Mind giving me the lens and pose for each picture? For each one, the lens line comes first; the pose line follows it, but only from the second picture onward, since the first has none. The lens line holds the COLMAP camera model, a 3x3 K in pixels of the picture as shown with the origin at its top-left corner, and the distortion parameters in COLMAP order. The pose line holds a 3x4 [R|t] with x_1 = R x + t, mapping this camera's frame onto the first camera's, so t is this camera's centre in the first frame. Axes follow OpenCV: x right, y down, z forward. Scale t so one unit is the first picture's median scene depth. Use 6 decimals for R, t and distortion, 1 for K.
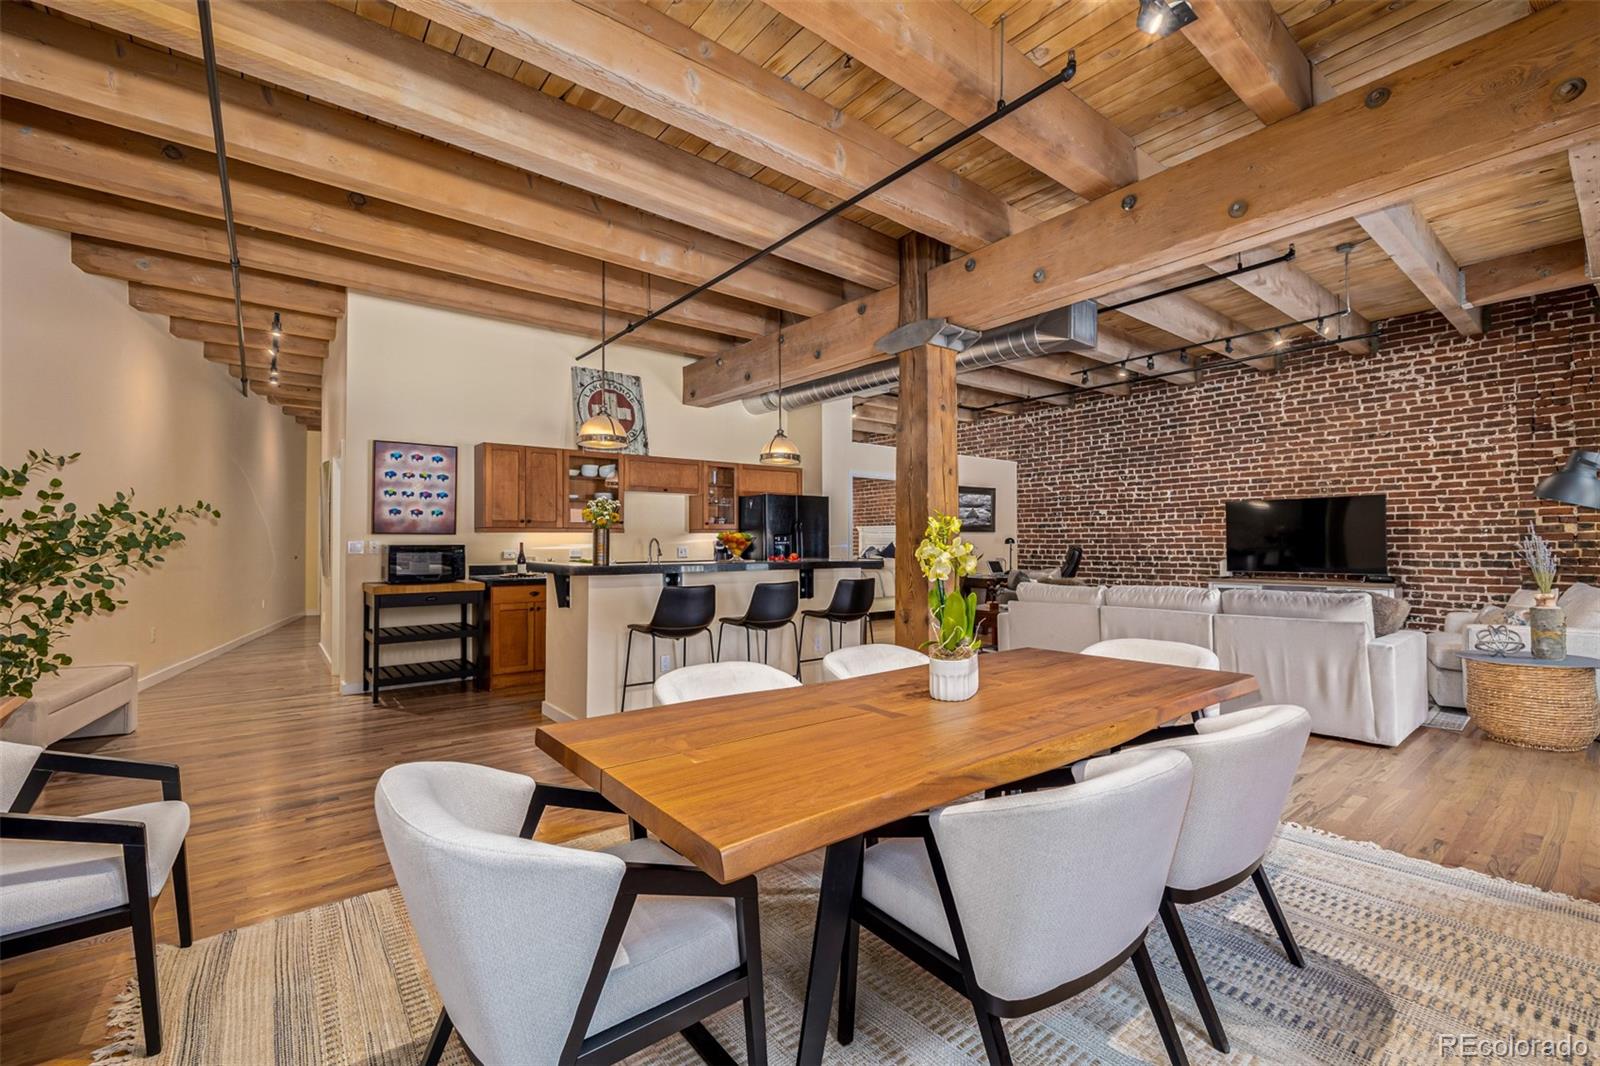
lens RADIAL K [[676.8, 0, 803.8], [0, 676.8, 530.8], [0, 0, 1]] dist [0.002648, -0.000505]
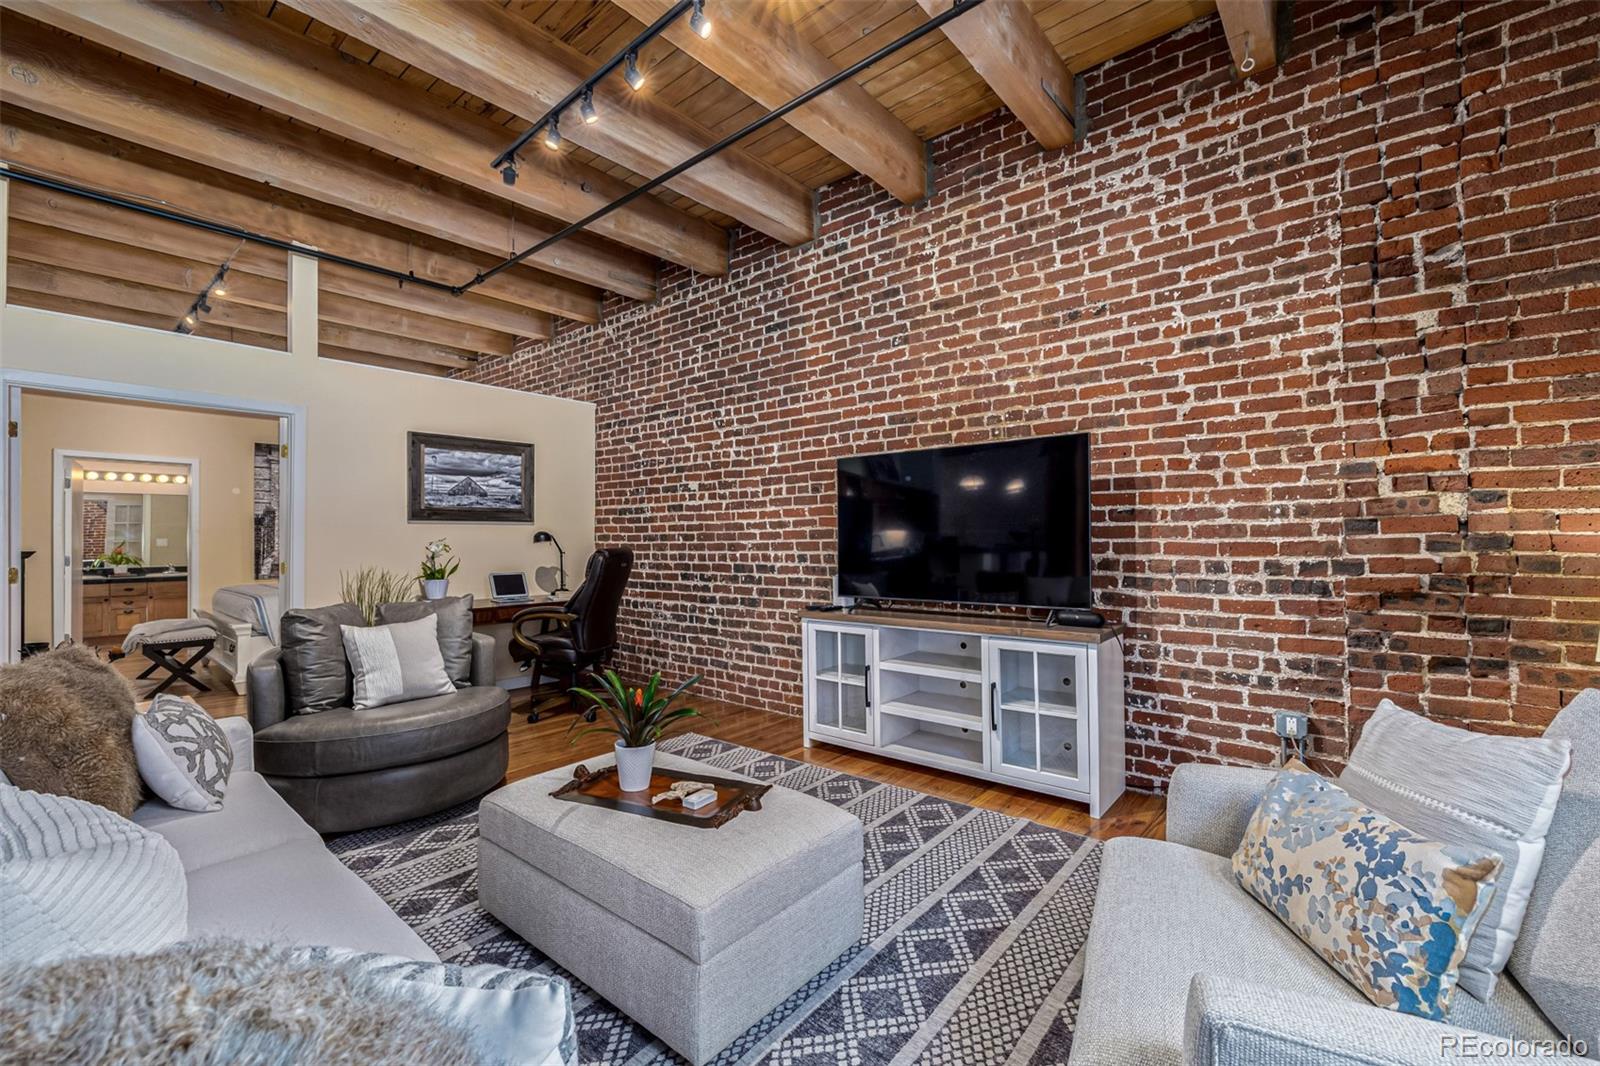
lens RADIAL K [[676.8, 0, 802.5], [0, 676.8, 536.5], [0, 0, 1]] dist [0.002648, -0.000505]
pose [[0.983217, 0.000326, 0.182438, 0.571939], [-0.002314, 0.999940, 0.010683, 0.011104], [-0.182423, -0.010926, 0.983159, 0.573168]]
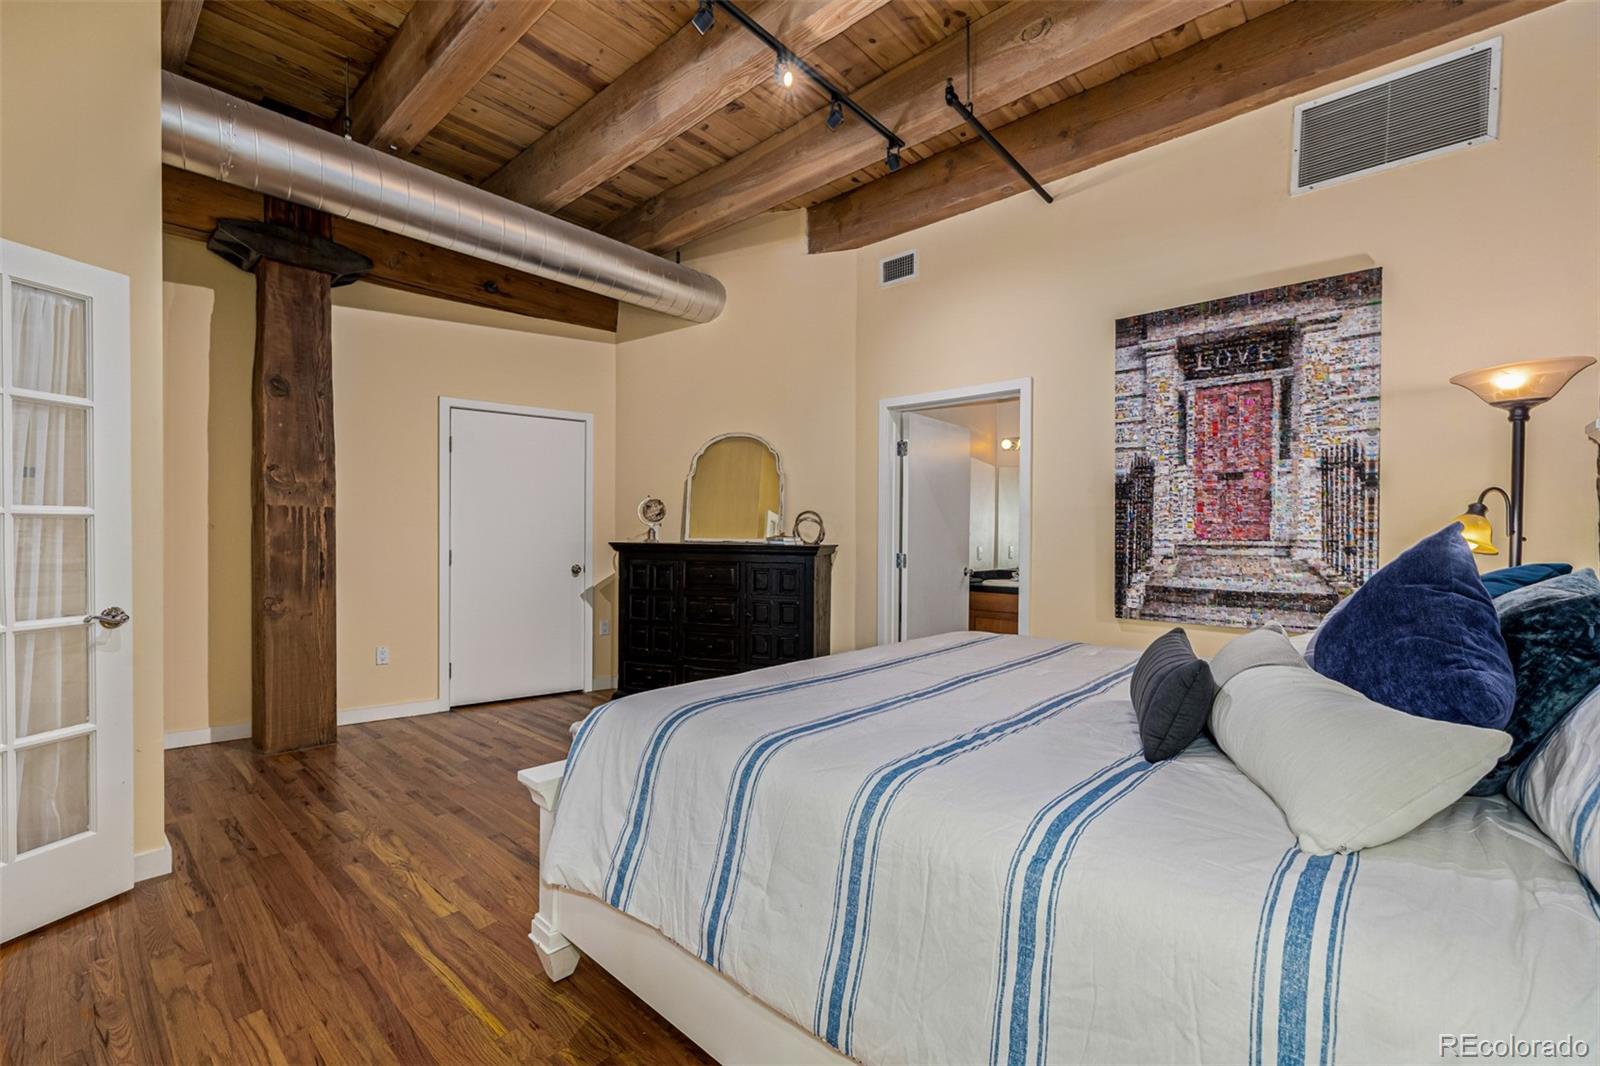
lens RADIAL K [[676.8, 0, 805.1], [0, 676.8, 541.4], [0, 0, 1]] dist [0.002648, -0.000505]
pose [[0.162475, 0.016146, -0.986581, 0.365895], [0.012624, 0.999750, 0.018441, 0.025687], [0.986632, -0.015451, 0.162230, 1.492439]]
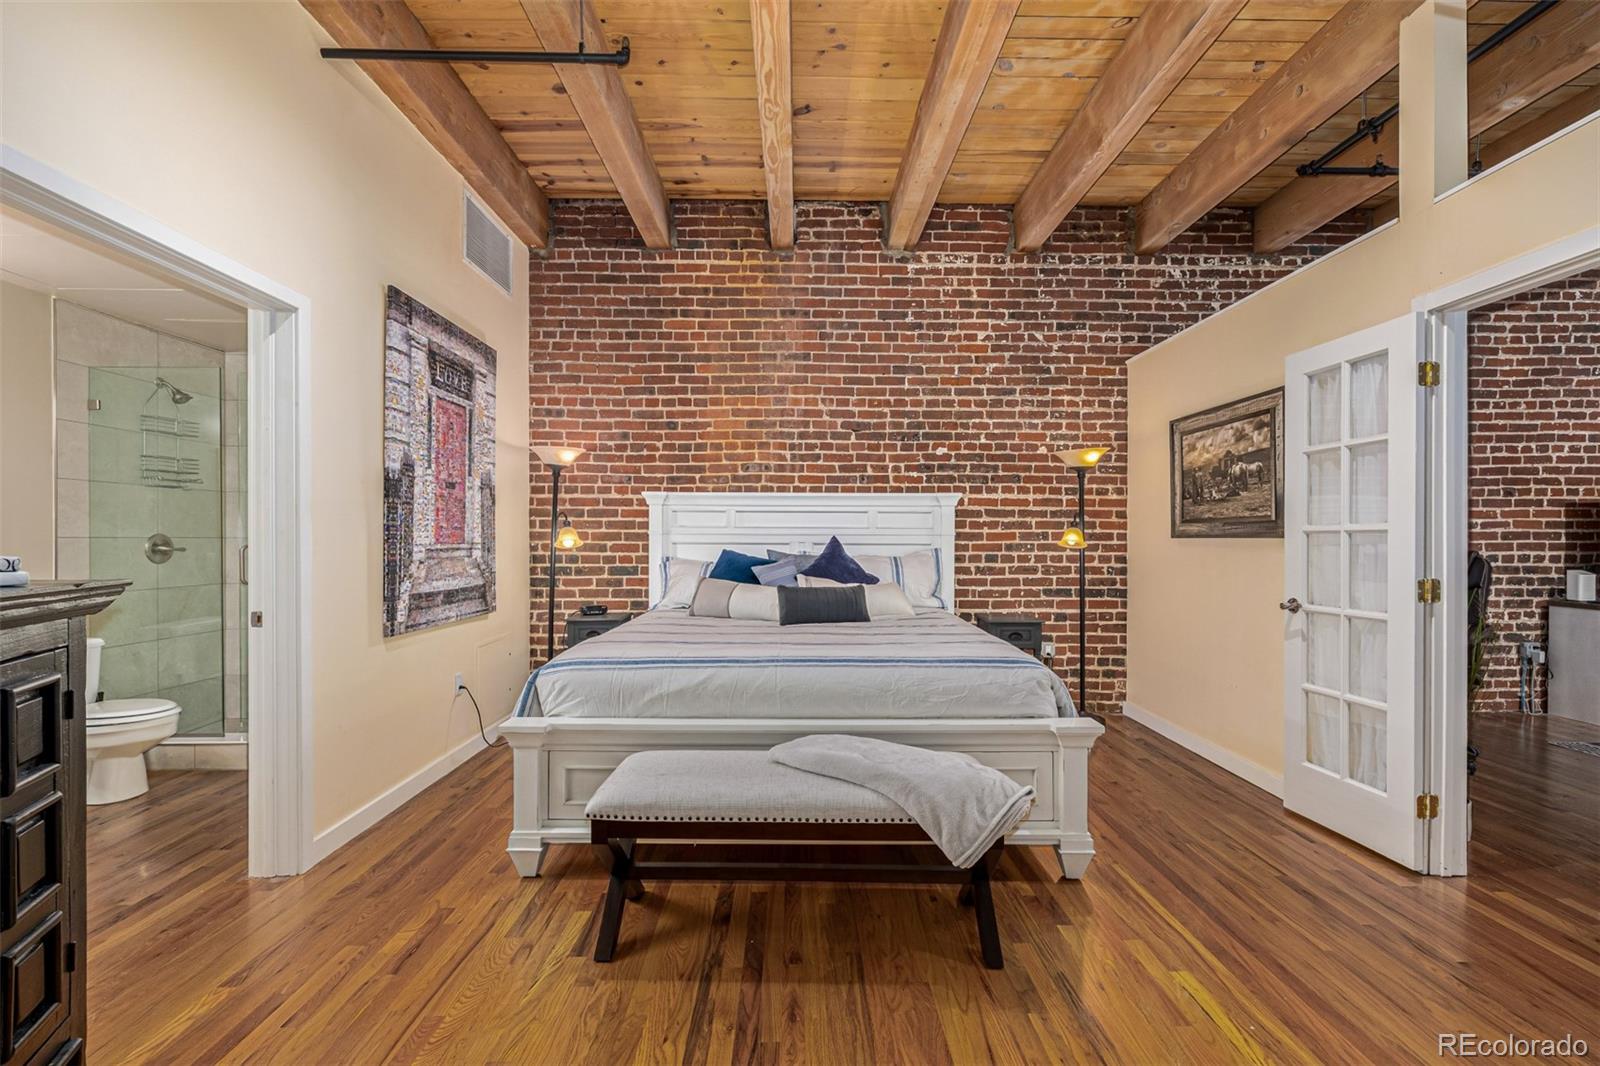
lens RADIAL K [[676.8, 0, 806.3], [0, 676.8, 542.2], [0, 0, 1]] dist [0.002648, -0.000505]
pose [[0.615150, -0.000824, 0.788410, -0.267060], [-0.016505, 0.999767, 0.013923, 0.024515], [-0.788237, -0.021578, 0.614993, 1.335130]]
